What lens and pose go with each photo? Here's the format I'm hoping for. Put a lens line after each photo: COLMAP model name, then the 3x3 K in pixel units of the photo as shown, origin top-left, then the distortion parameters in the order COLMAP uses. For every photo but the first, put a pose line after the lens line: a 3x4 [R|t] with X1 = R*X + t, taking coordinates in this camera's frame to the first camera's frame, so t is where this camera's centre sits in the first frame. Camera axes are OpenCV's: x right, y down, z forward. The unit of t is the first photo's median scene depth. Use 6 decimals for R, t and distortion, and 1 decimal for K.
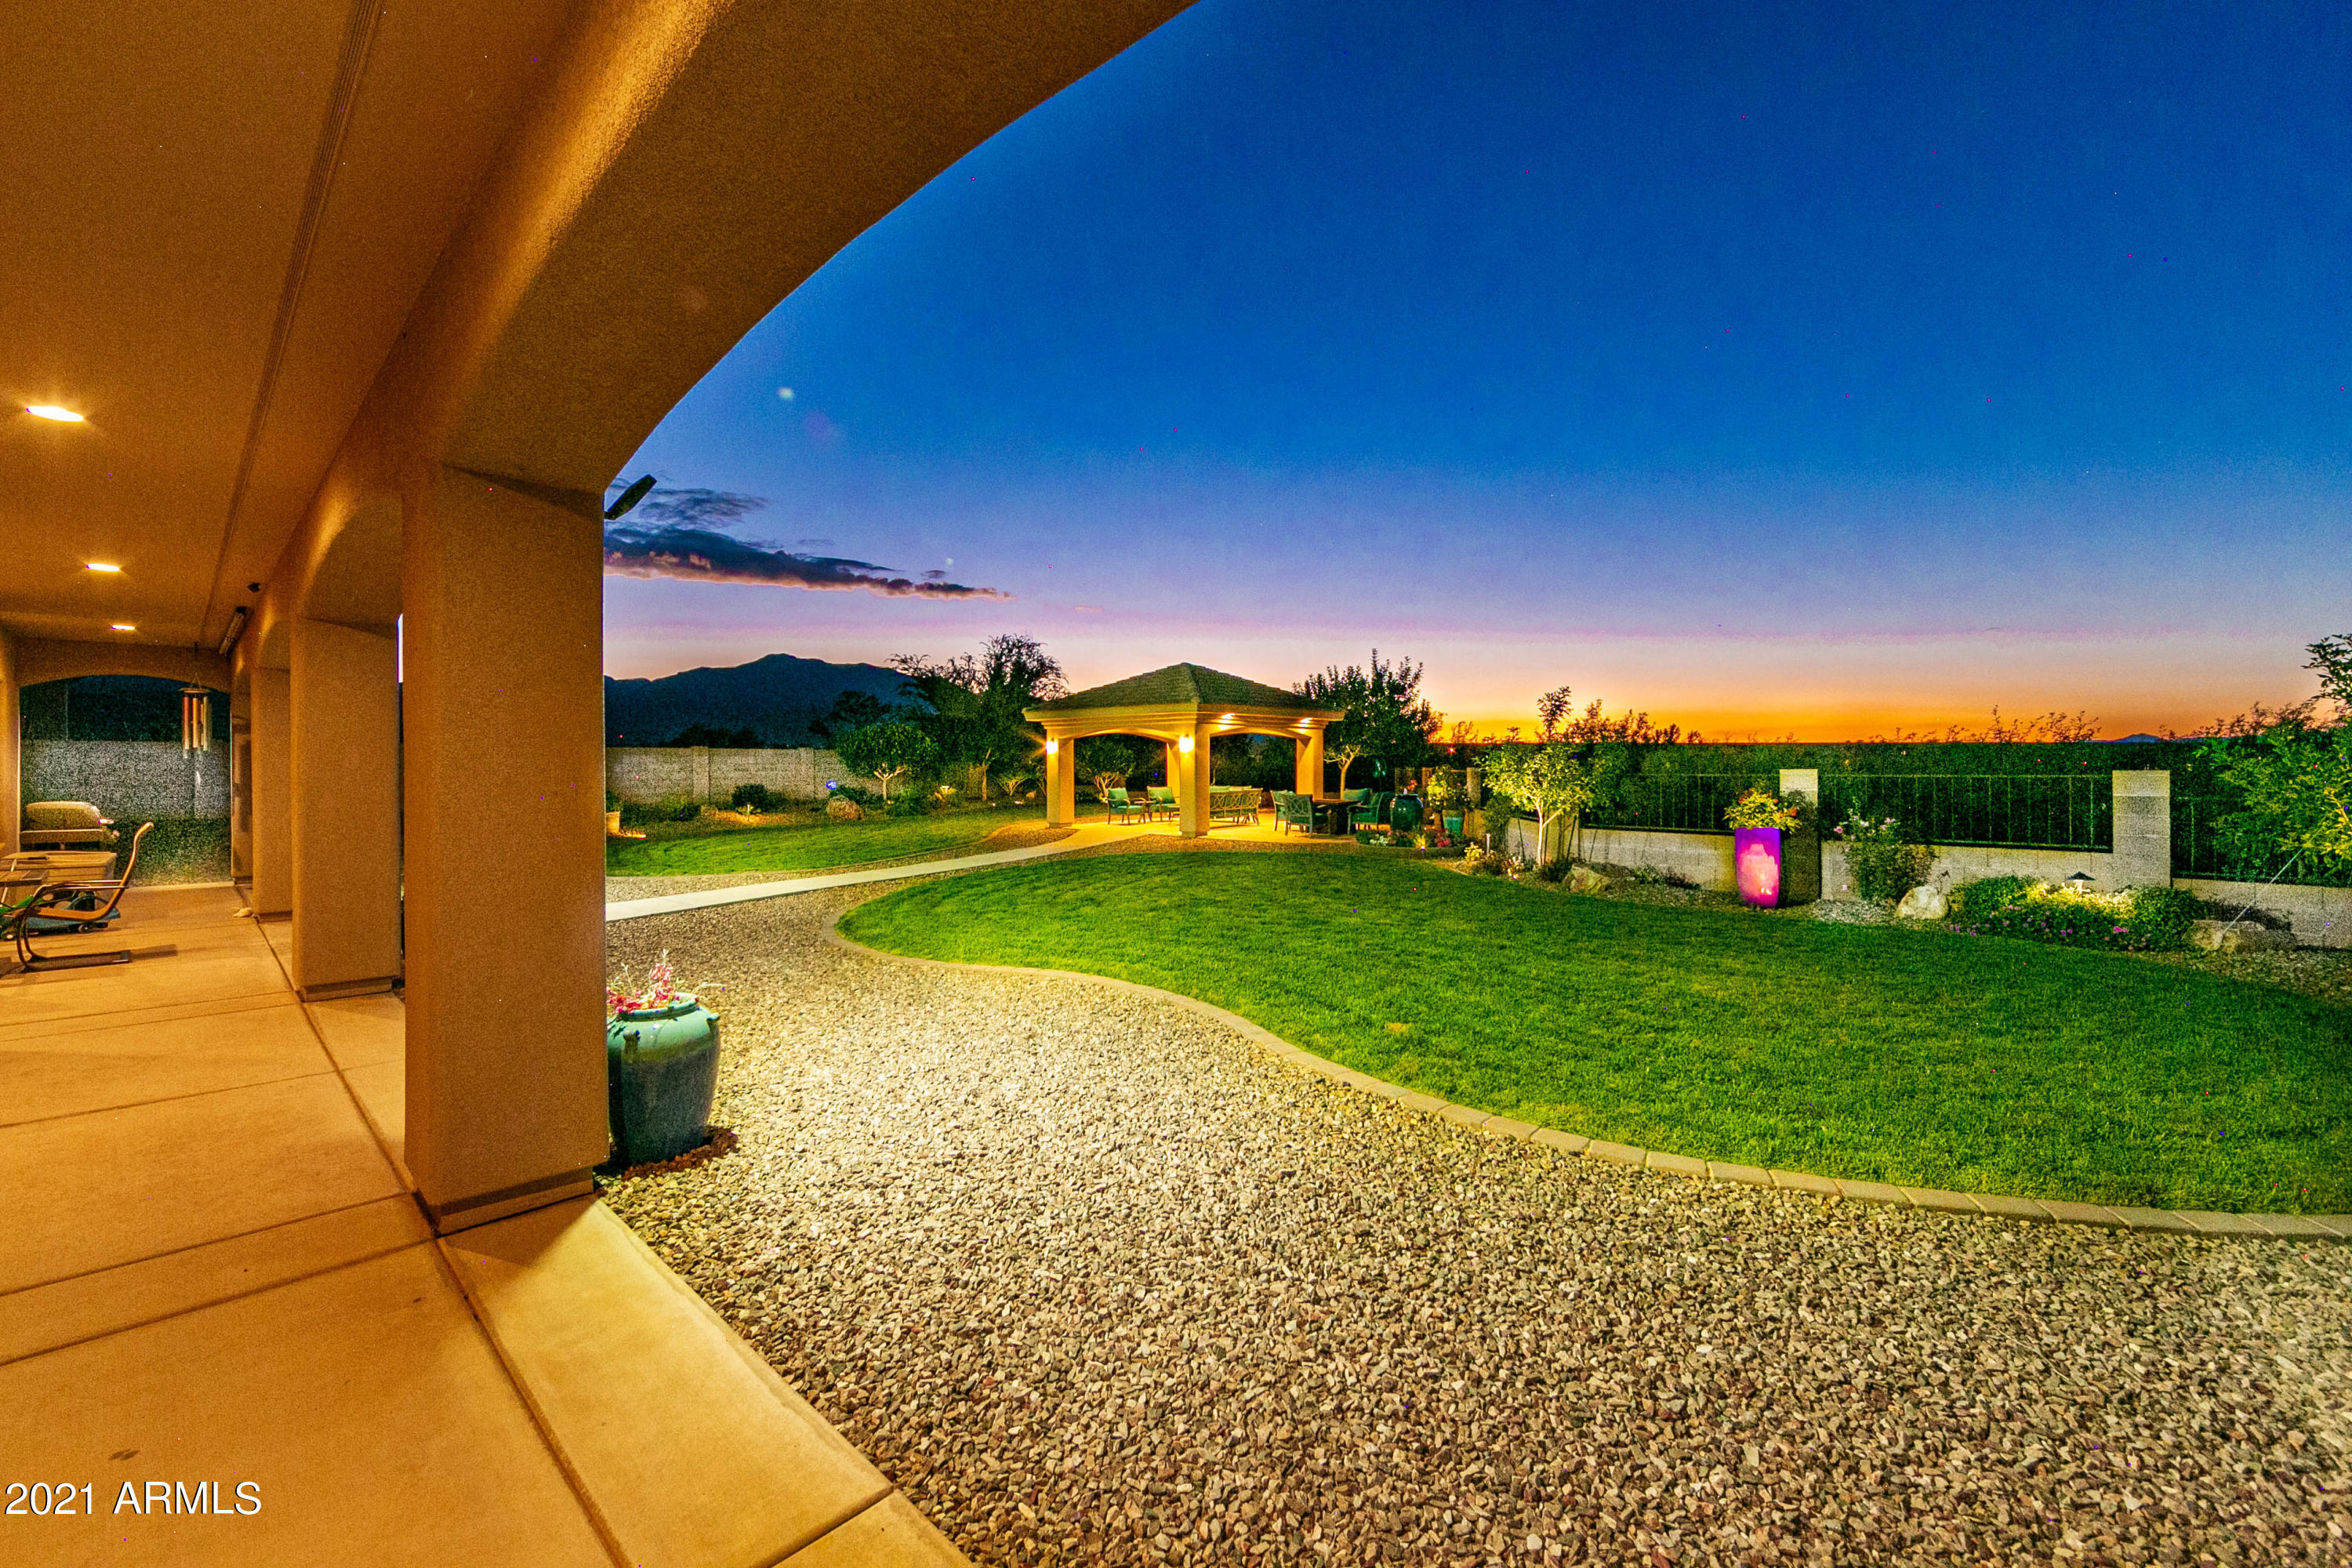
lens RADIAL K [[964.1, 0, 1179.5], [0, 964.1, 772.1], [0, 0, 1]] dist [-0.001069, -0.000151]
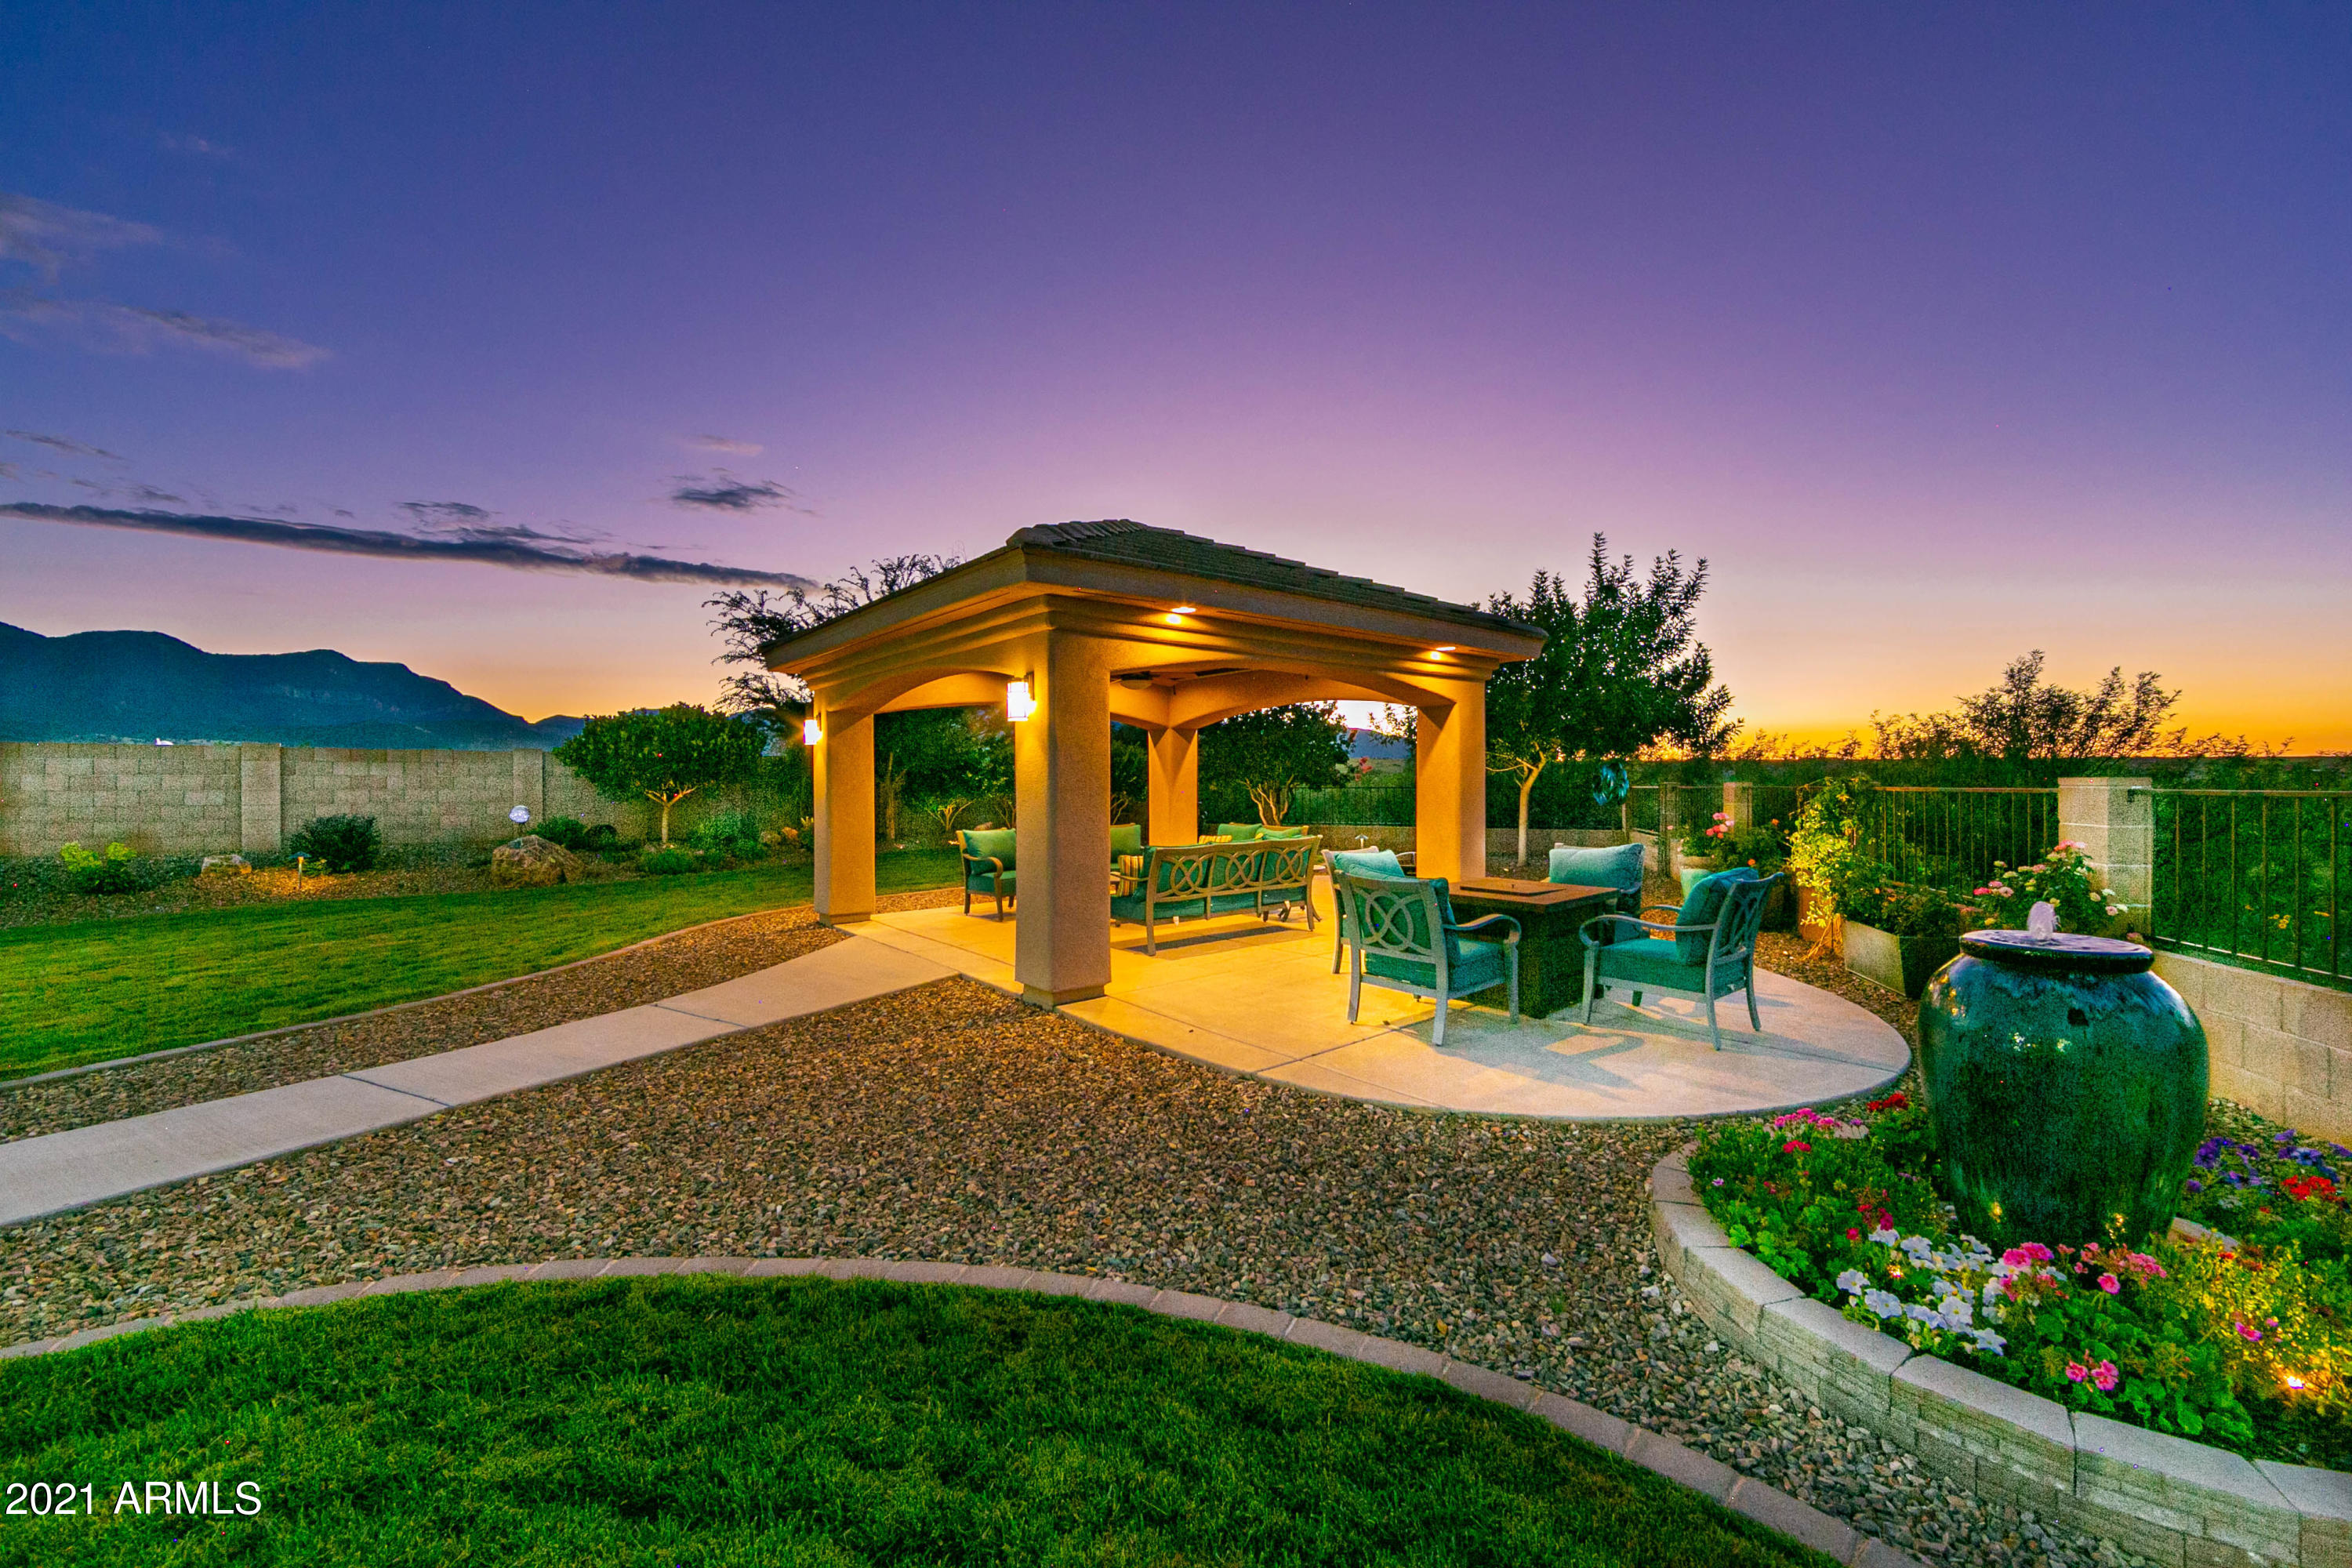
lens RADIAL K [[964.1, 0, 1167.5], [0, 964.1, 795.2], [0, 0, 1]] dist [-0.001069, -0.000151]
pose [[0.986511, 0.000654, -0.163693, 0.071422], [-0.001213, 0.999994, -0.003317, 0.002925], [0.163690, 0.003471, 0.986506, 0.496288]]
